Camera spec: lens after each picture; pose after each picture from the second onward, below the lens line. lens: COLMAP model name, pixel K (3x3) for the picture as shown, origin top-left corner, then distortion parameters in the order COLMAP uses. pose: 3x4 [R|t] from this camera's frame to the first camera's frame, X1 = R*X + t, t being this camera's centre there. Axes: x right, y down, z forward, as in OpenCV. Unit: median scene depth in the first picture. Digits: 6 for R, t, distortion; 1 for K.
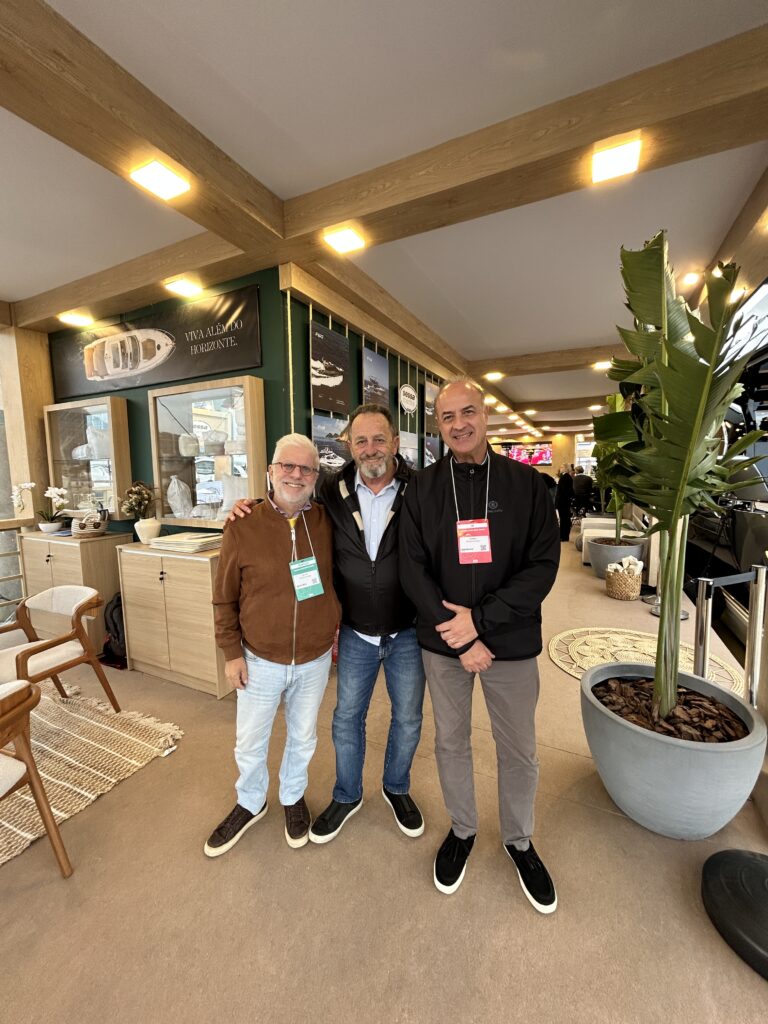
lens RADIAL K [[412.2, 0, 383.5], [0, 412.2, 517.4], [0, 0, 1]] dist [0.013071, 0.000001]
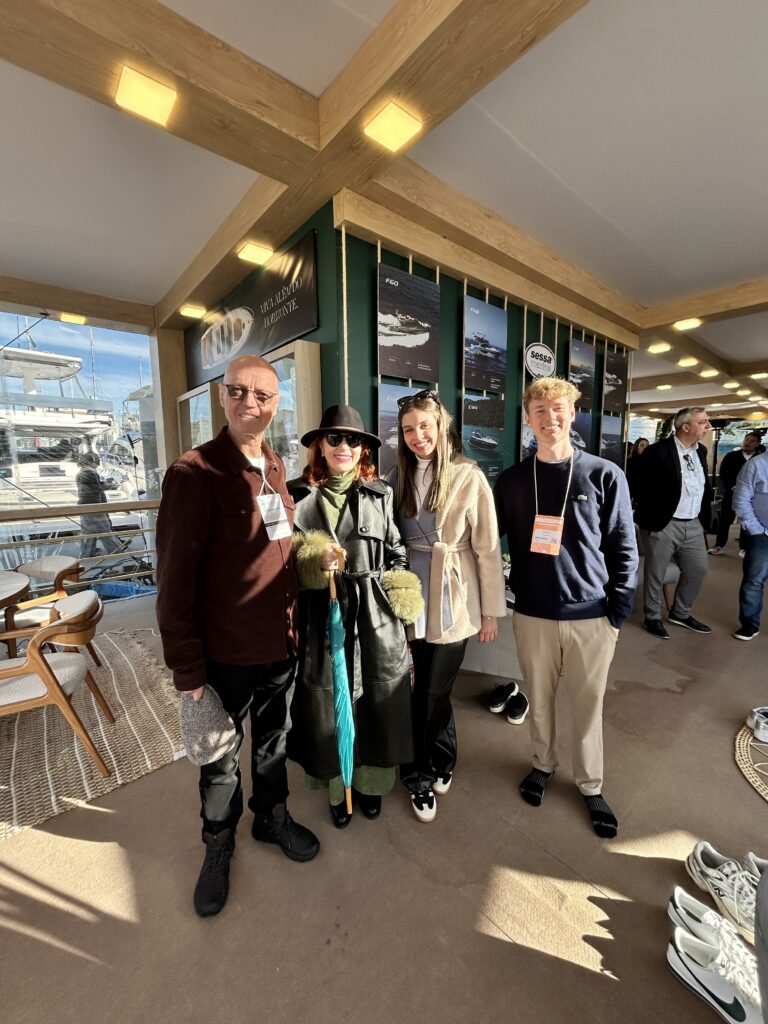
lens RADIAL K [[412.5, 0, 387.1], [0, 412.5, 504.3], [0, 0, 1]] dist [0.011002, -0.000227]
pose [[0.921313, 0.041613, -0.386589, 0.150481], [-0.043393, 0.999050, 0.004126, -0.018703], [0.386393, 0.012974, 0.922243, 0.260153]]
